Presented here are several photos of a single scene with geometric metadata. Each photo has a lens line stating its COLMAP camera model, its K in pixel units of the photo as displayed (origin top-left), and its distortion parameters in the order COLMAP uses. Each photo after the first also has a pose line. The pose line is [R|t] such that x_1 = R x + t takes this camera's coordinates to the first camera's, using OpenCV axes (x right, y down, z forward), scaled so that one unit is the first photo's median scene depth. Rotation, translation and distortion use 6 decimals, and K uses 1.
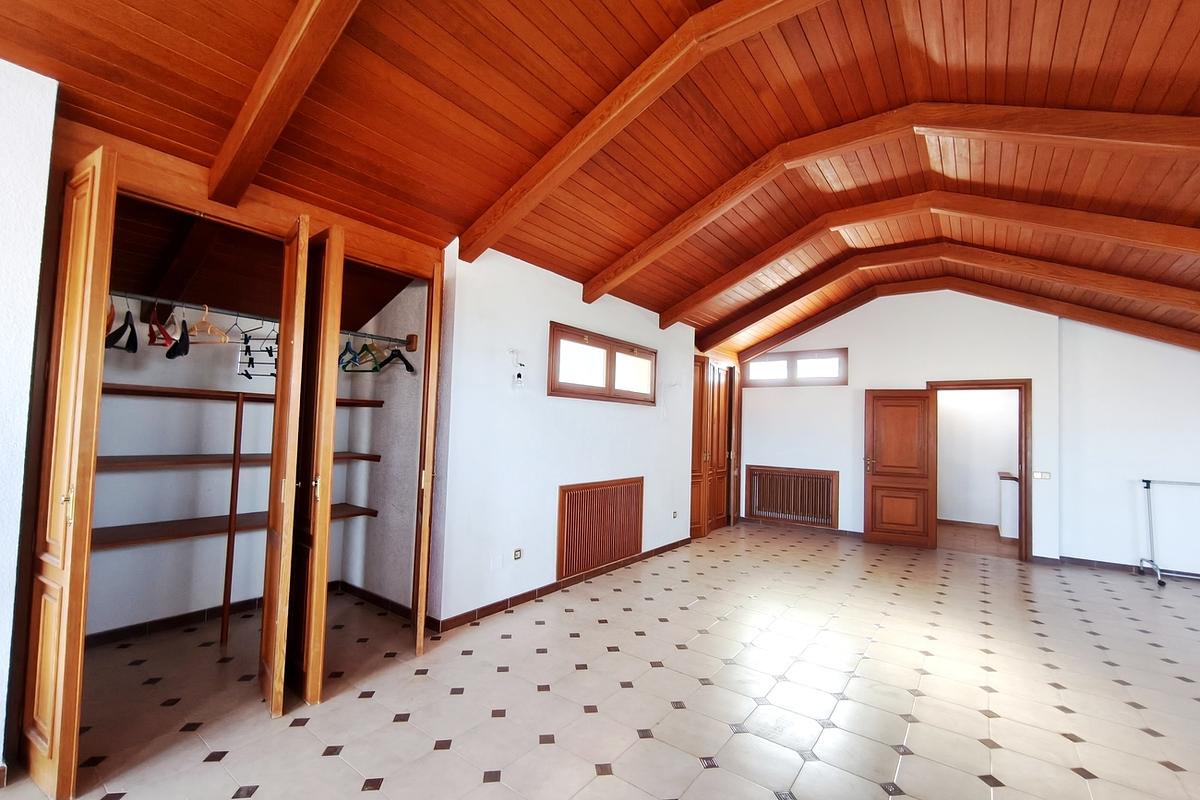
lens RADIAL K [[508.5, 0, 602.0], [0, 508.5, 404.2], [0, 0, 1]] dist [-0.001668, -0.000245]
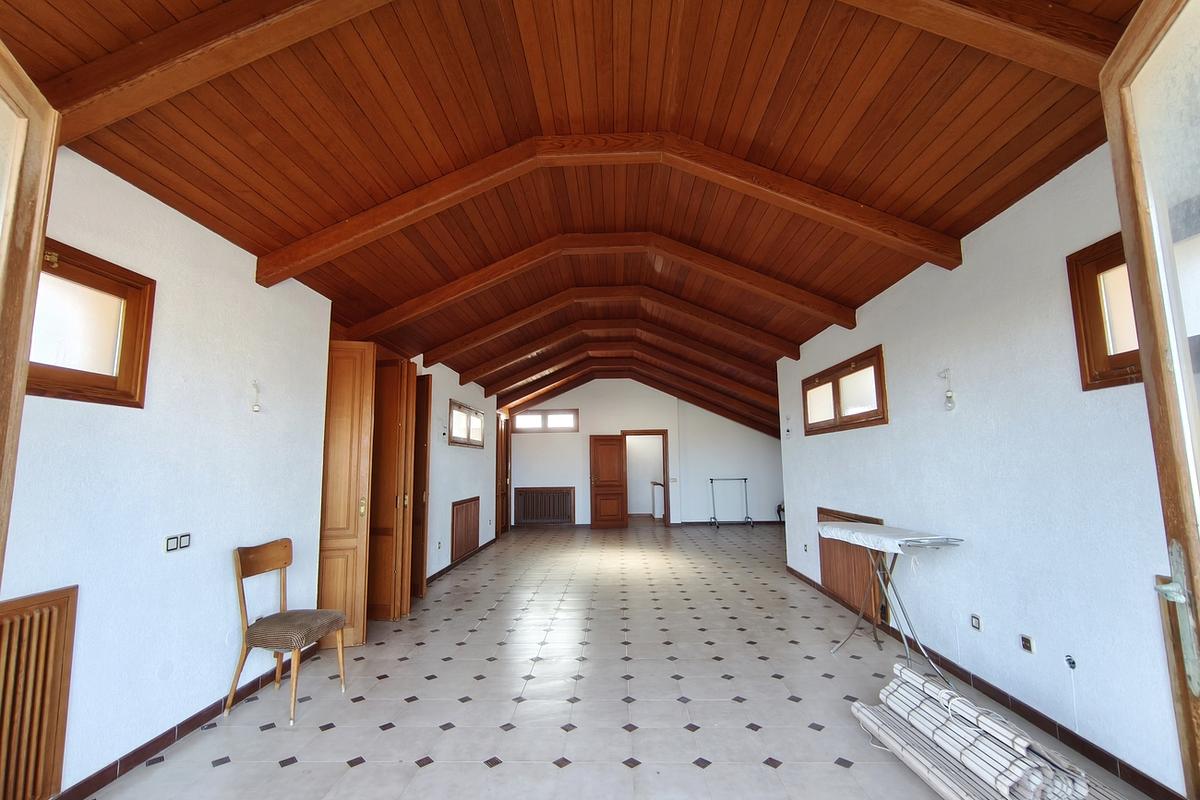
lens RADIAL K [[508.5, 0, 602.0], [0, 508.5, 404.2], [0, 0, 1]] dist [-0.001668, -0.000245]
pose [[0.820570, 0.025597, 0.570973, -0.396836], [0.013330, 0.997868, -0.063893, -0.023990], [-0.571391, 0.060040, 0.818479, -0.375934]]
